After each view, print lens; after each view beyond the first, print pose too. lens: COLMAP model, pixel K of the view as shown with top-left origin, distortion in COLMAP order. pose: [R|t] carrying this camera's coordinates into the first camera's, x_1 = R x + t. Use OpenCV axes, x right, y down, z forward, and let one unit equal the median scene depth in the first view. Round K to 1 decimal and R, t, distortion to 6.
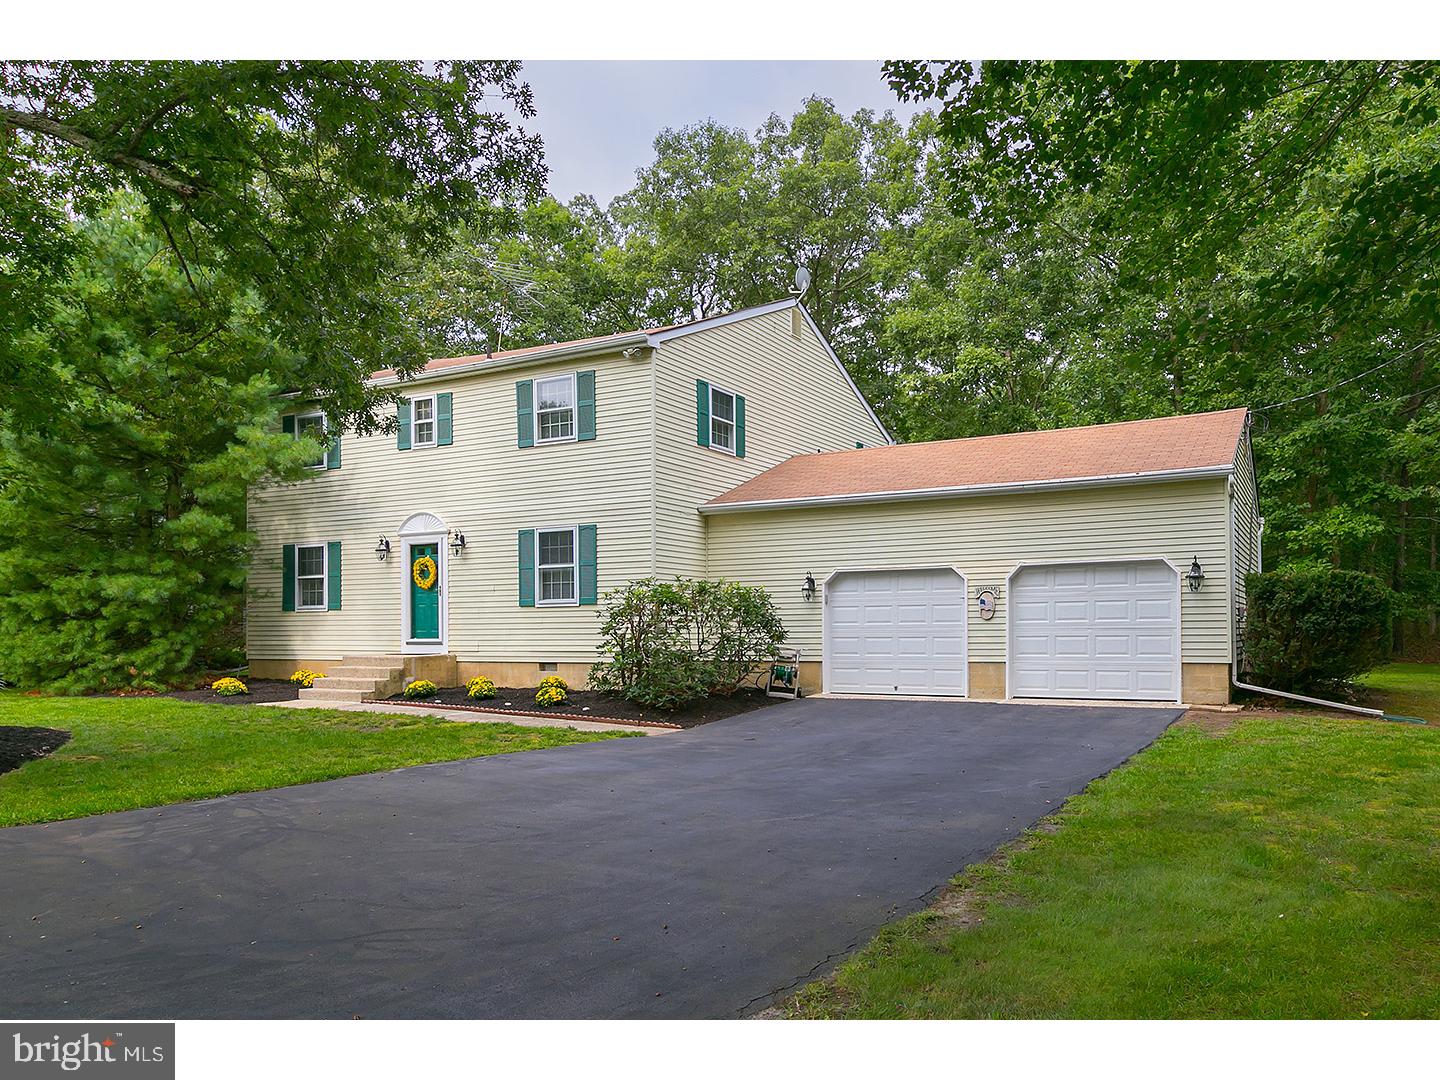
lens RADIAL K [[880.2, 0, 720.0], [0, 880.2, 540.0], [0, 0, 1]] dist [0.003431, 0.000127]
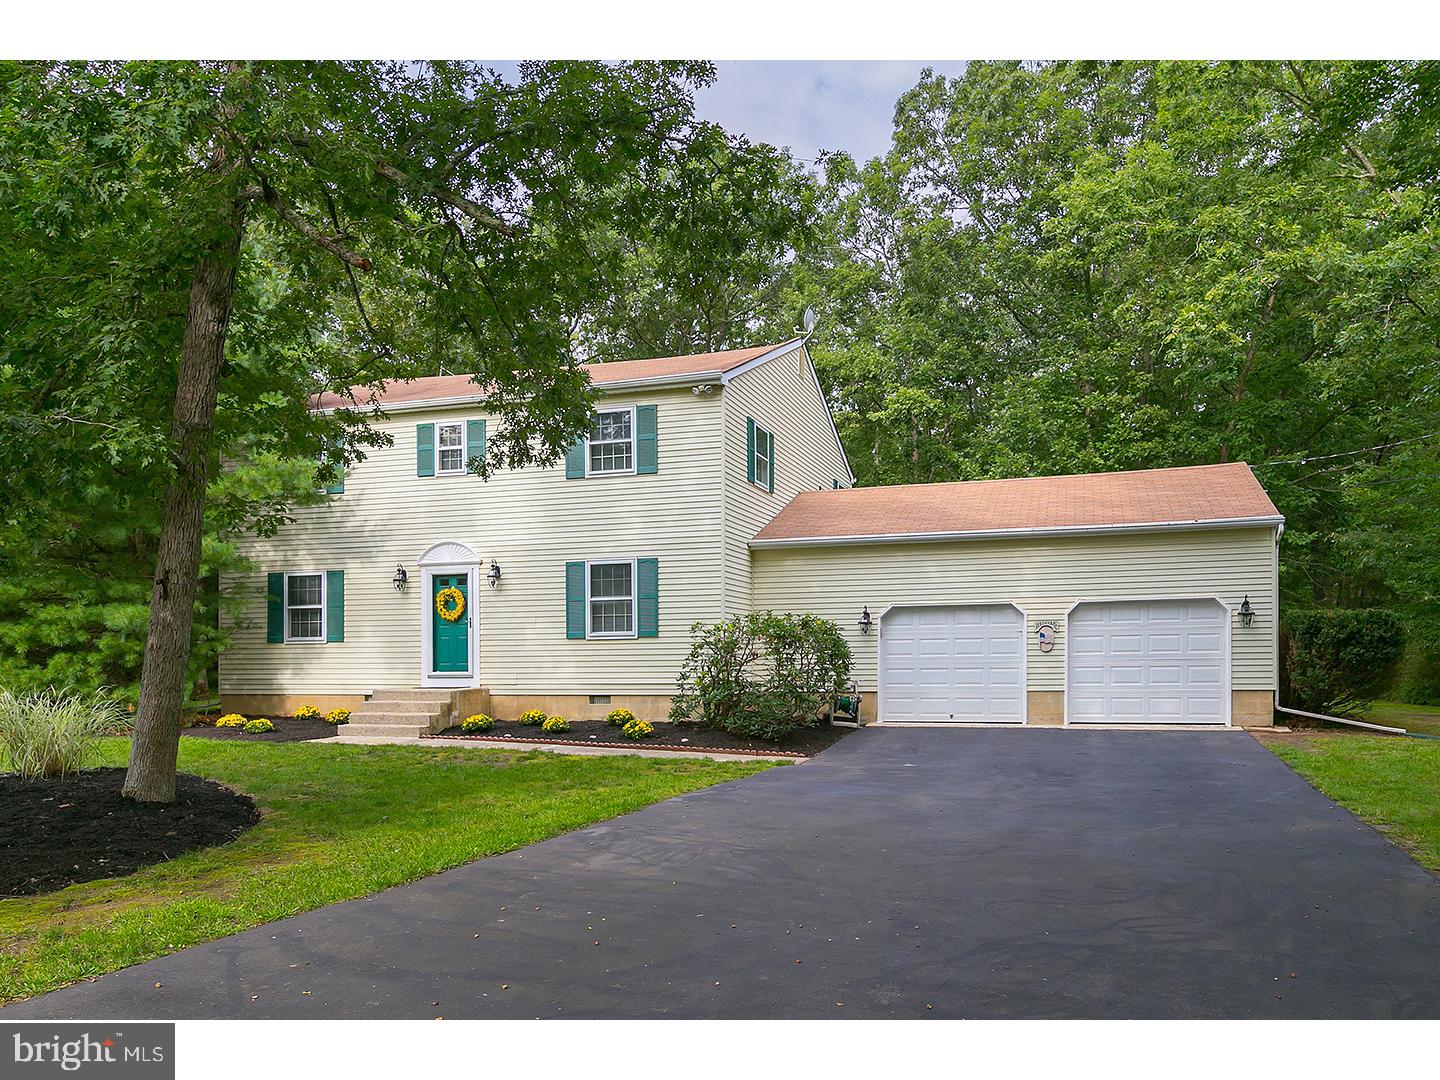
lens RADIAL K [[891.4, 0, 719.7], [0, 891.4, 572.9], [0, 0, 1]] dist [-0.002571, 0.000602]
pose [[0.988556, 0.011796, 0.150394, -0.220192], [-0.012351, 0.999920, 0.002760, -0.003893], [-0.150349, -0.004585, 0.988622, -0.019675]]
